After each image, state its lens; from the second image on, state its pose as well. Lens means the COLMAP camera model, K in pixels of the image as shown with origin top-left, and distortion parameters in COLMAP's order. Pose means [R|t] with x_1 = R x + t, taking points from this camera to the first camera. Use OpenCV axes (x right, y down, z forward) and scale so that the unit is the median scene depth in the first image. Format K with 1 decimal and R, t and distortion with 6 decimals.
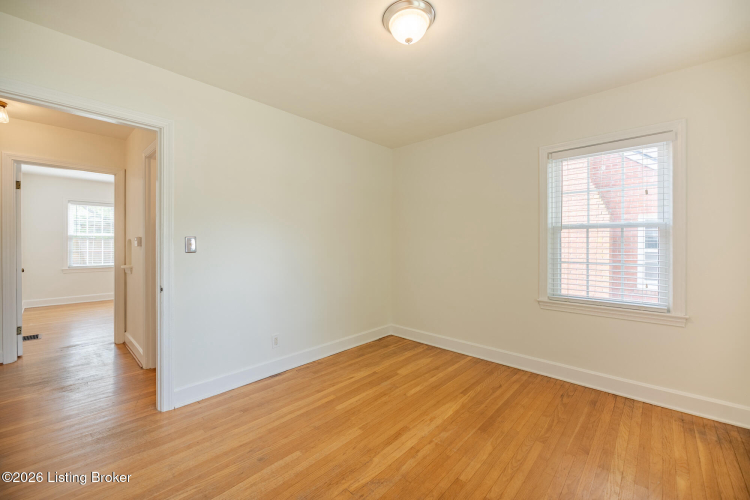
lens RADIAL K [[308.4, 0, 371.5], [0, 308.4, 242.8], [0, 0, 1]] dist [0.007176, -0.000683]
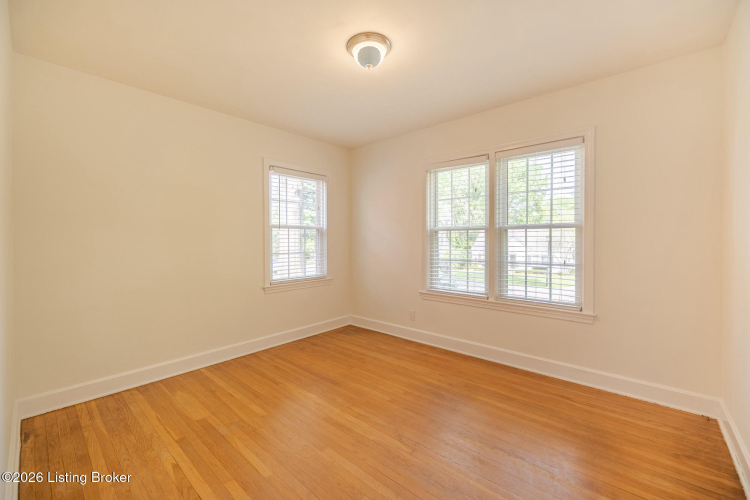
lens RADIAL K [[308.4, 0, 368.2], [0, 308.4, 240.2], [0, 0, 1]] dist [0.007176, -0.000683]
pose [[-0.015964, -0.004120, 0.999864, -0.694344], [0.002333, 0.999989, 0.004158, 0.002144], [-0.999870, 0.002399, -0.015954, 0.669416]]
